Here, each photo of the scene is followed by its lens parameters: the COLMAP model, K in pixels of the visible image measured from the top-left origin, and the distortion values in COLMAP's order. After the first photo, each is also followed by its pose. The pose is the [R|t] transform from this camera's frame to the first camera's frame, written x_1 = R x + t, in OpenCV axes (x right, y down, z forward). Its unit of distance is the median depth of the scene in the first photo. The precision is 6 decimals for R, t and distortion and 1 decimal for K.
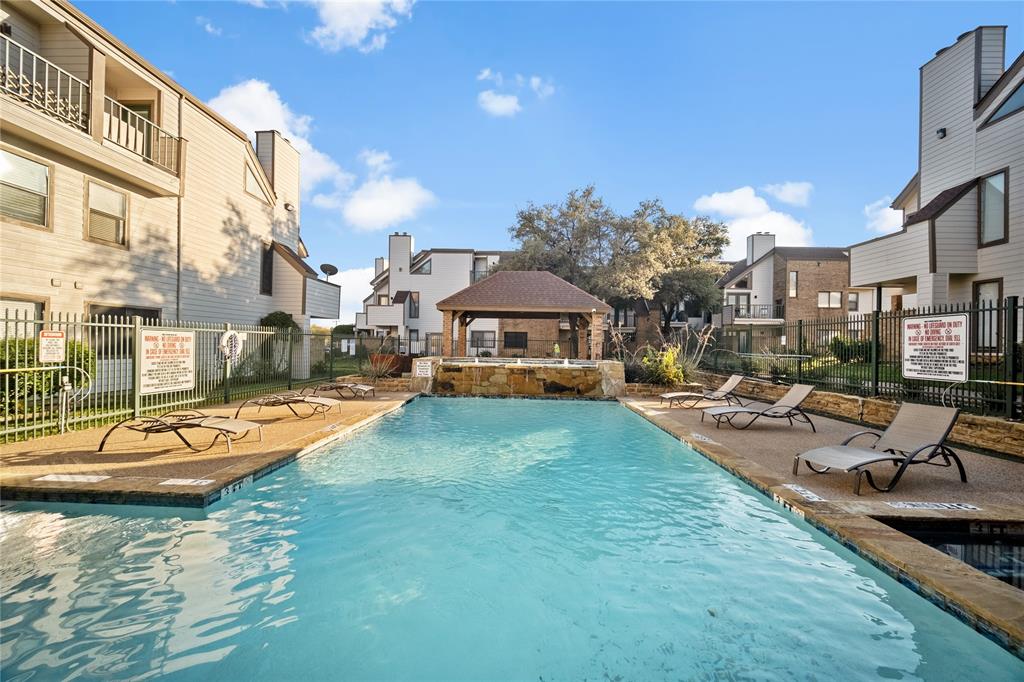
lens RADIAL K [[406.0, 0, 508.5], [0, 406.0, 343.3], [0, 0, 1]] dist [-0.001411, 0.000022]
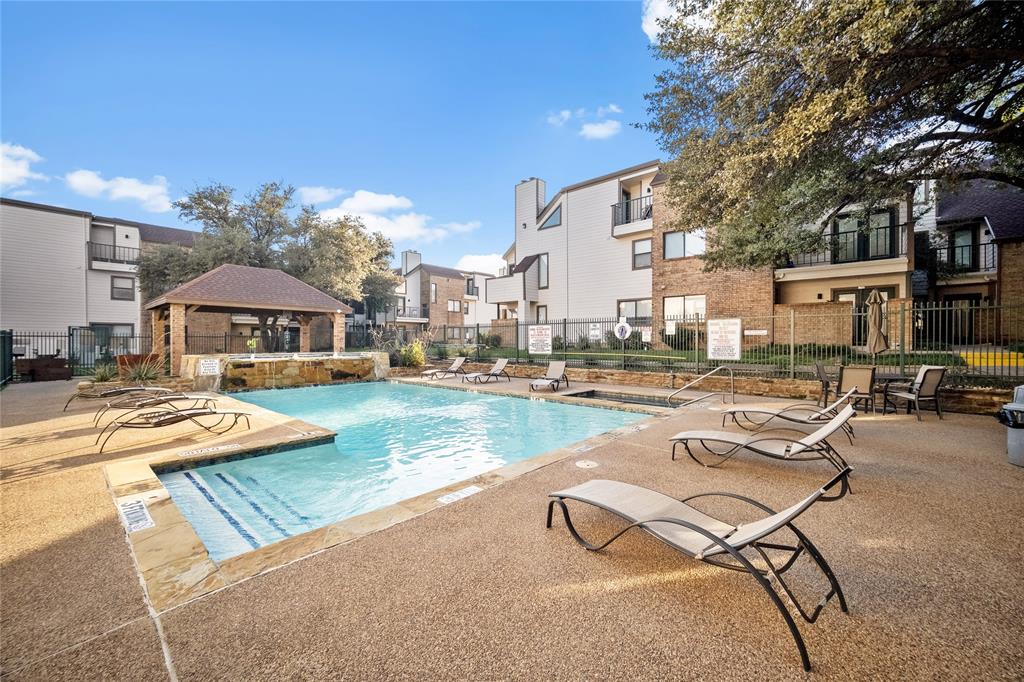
lens RADIAL K [[406.0, 0, 508.5], [0, 406.0, 343.3], [0, 0, 1]] dist [-0.001411, 0.000022]
pose [[0.642441, -0.019896, 0.766077, -0.487866], [0.006147, 0.999765, 0.020811, -0.009915], [-0.766310, -0.008661, 0.642412, -0.184424]]
